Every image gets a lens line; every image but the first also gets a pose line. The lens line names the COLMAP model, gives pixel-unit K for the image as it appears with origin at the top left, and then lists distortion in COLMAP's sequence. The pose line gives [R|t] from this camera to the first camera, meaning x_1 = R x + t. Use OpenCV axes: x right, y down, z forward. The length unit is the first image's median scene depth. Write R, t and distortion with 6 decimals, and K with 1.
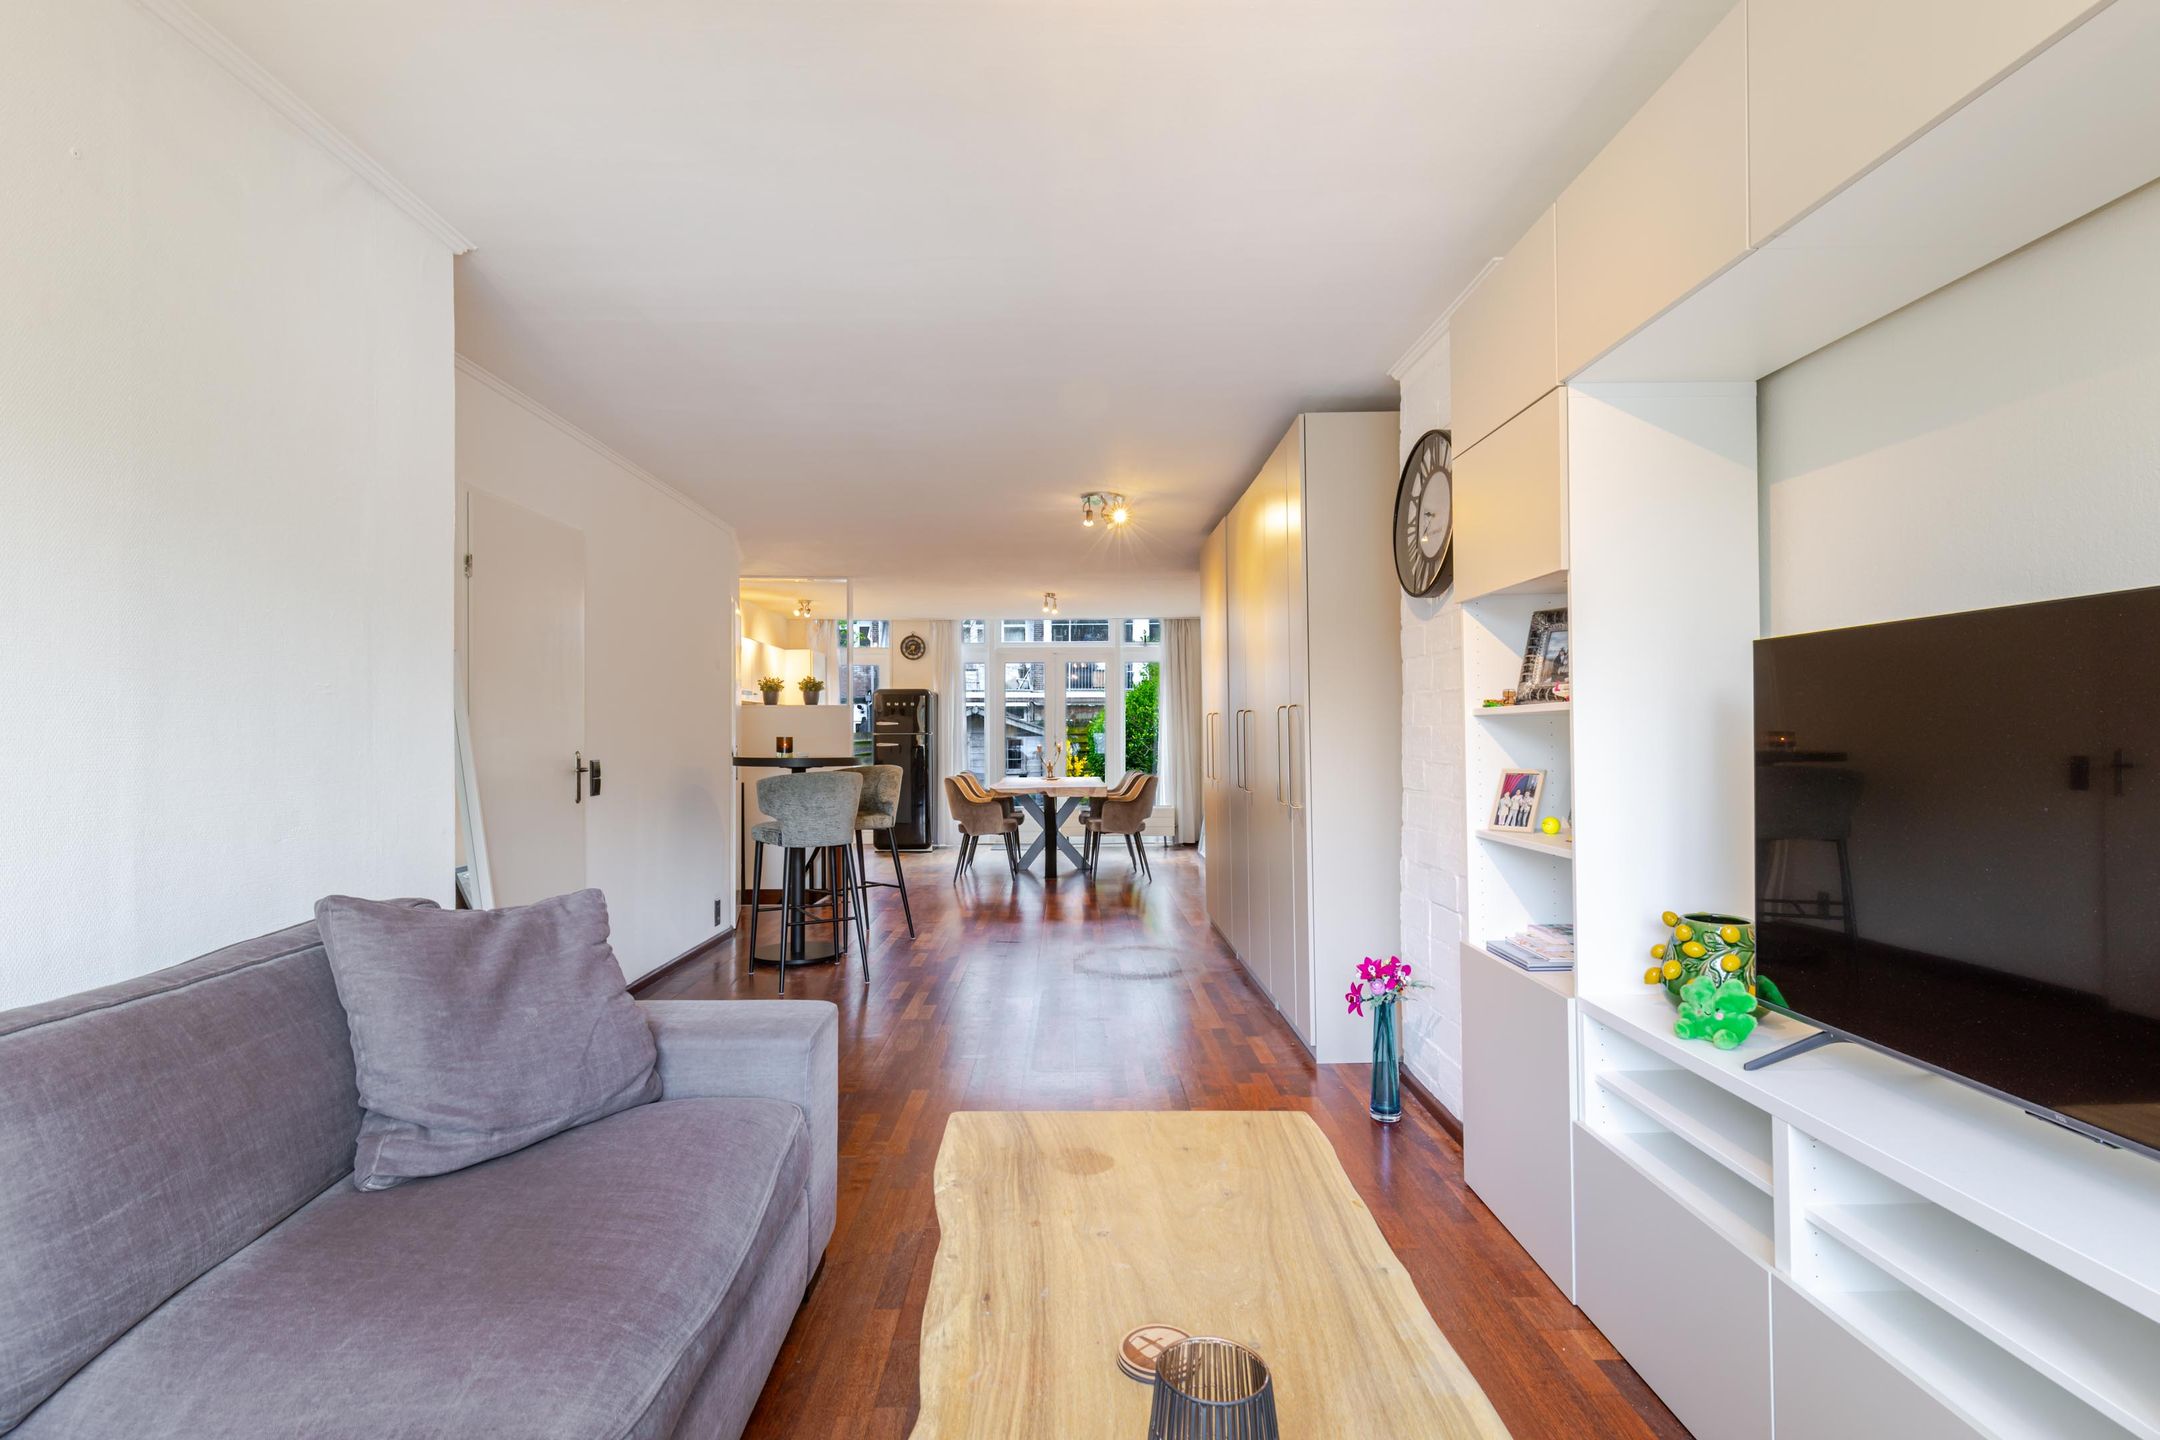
lens RADIAL K [[976.7, 0, 1082.9], [0, 976.7, 729.3], [0, 0, 1]] dist [0.008757, -0.002041]
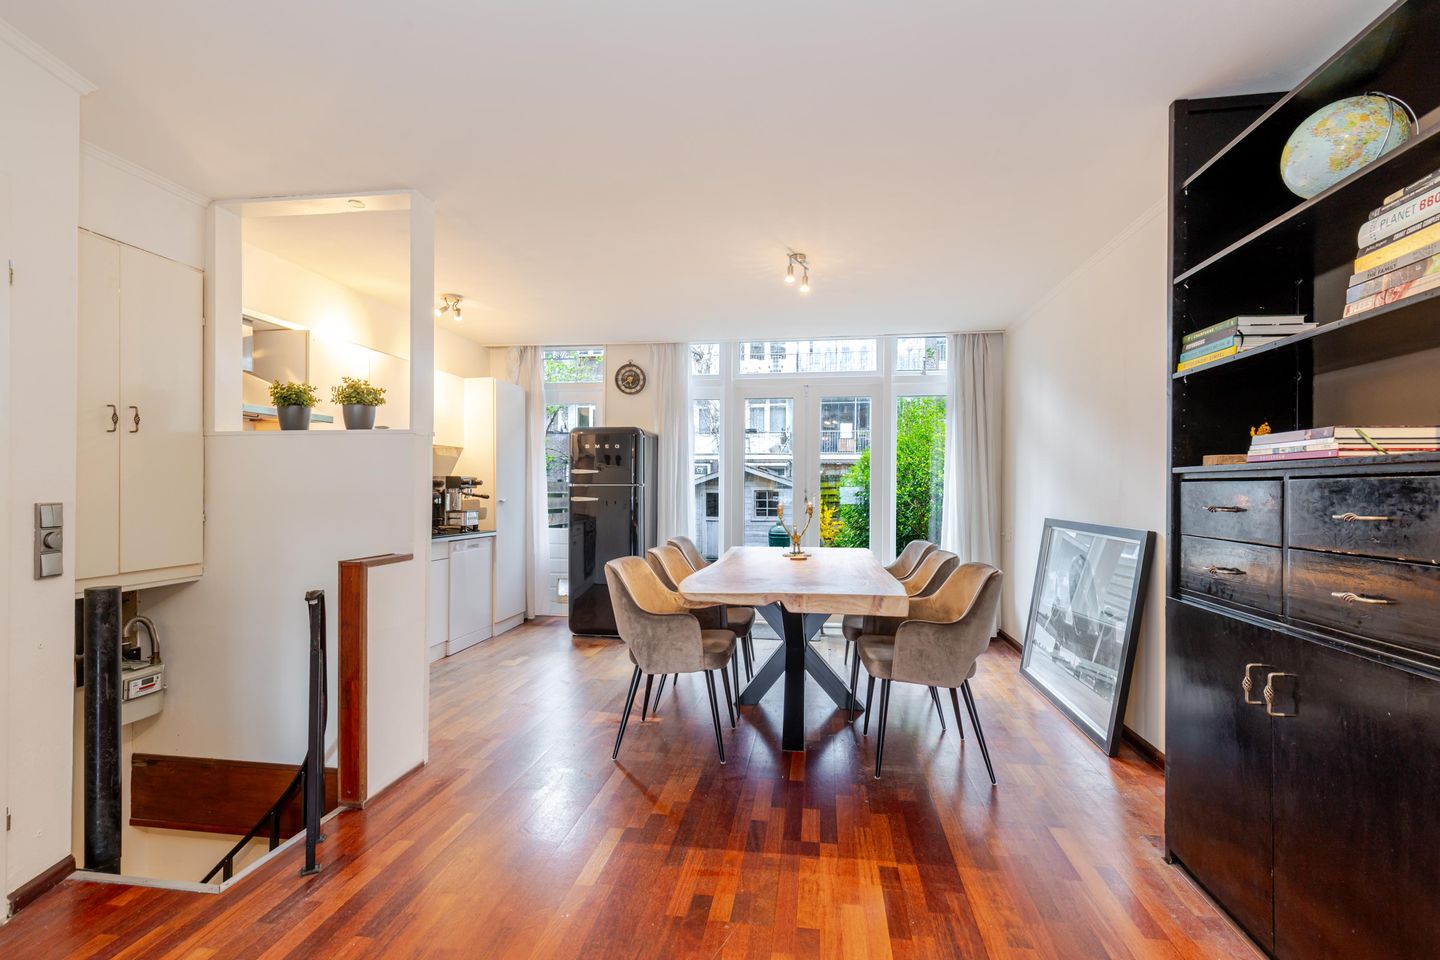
lens RADIAL K [[651.1, 0, 721.9], [0, 651.1, 486.2], [0, 0, 1]] dist [0.008757, -0.002041]
pose [[0.987045, 0.007686, -0.160260, -0.011673], [-0.007161, 0.999967, 0.003849, 0.003053], [0.160285, -0.002652, 0.987067, 0.505276]]
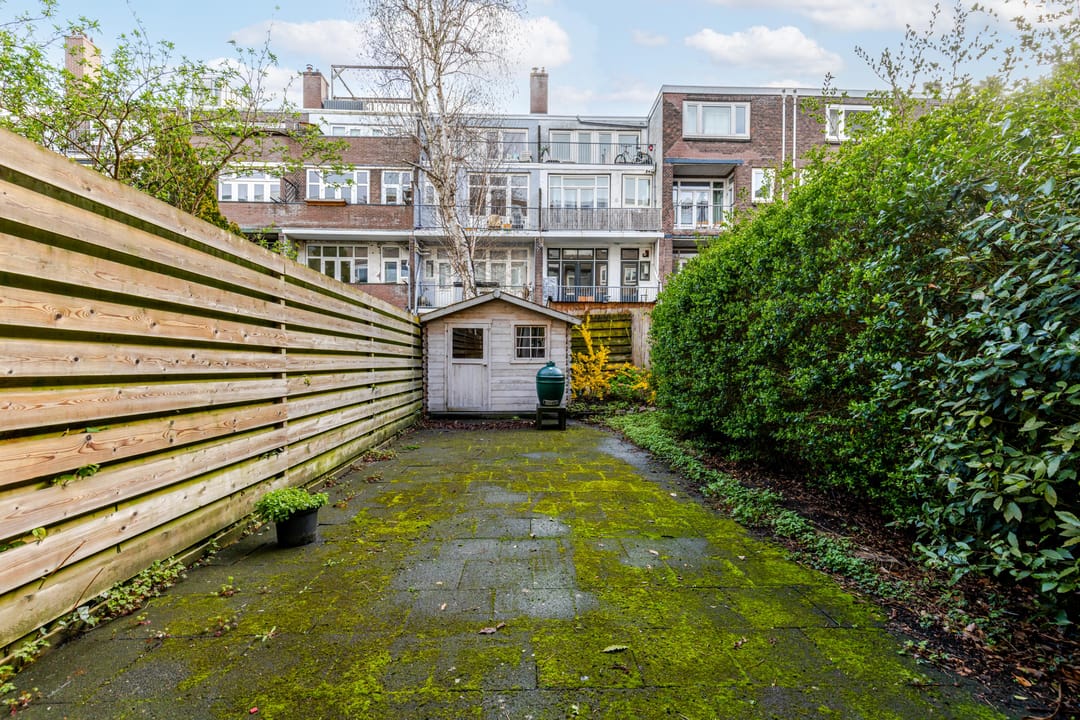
lens RADIAL K [[488.3, 0, 541.4], [0, 488.3, 364.7], [0, 0, 1]] dist [0.008757, -0.002041]
pose [[0.999833, 0.006050, 0.017247, -0.200506], [-0.006184, 0.999951, 0.007703, 0.117705], [-0.017200, -0.007808, 0.999822, 1.357879]]
